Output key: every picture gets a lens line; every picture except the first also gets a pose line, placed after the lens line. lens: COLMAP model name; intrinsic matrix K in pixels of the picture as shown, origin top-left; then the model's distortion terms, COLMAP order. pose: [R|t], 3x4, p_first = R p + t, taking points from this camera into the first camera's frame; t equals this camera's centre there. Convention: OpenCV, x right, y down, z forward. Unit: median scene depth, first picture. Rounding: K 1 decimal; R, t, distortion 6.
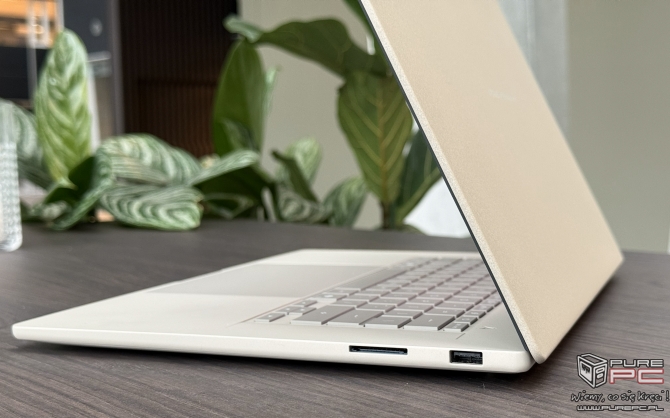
lens RADIAL K [[954.0, 0, 335.2], [0, 954.0, 252.3], [0, 0, 1]] dist [0.126391, -0.021866]
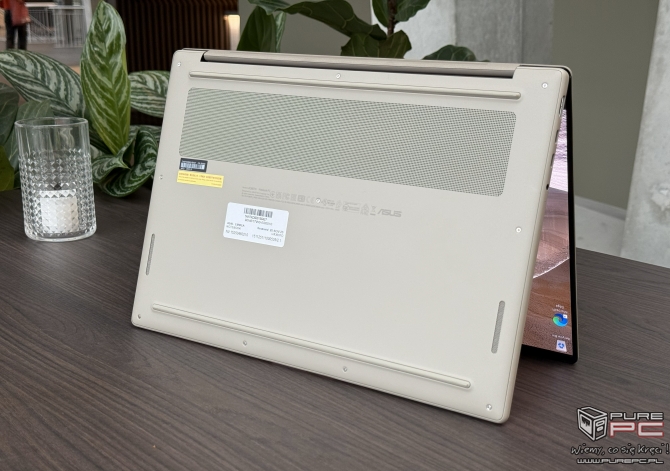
lens RADIAL K [[942.7, 0, 333.2], [0, 942.7, 244.2], [0, 0, 1]] dist [0.120117, -0.049736]
pose [[0.999890, 0.011921, 0.008820, -0.016039], [-0.013078, 0.989289, 0.145386, -0.114547], [-0.006993, -0.145485, 0.989336, -0.155751]]
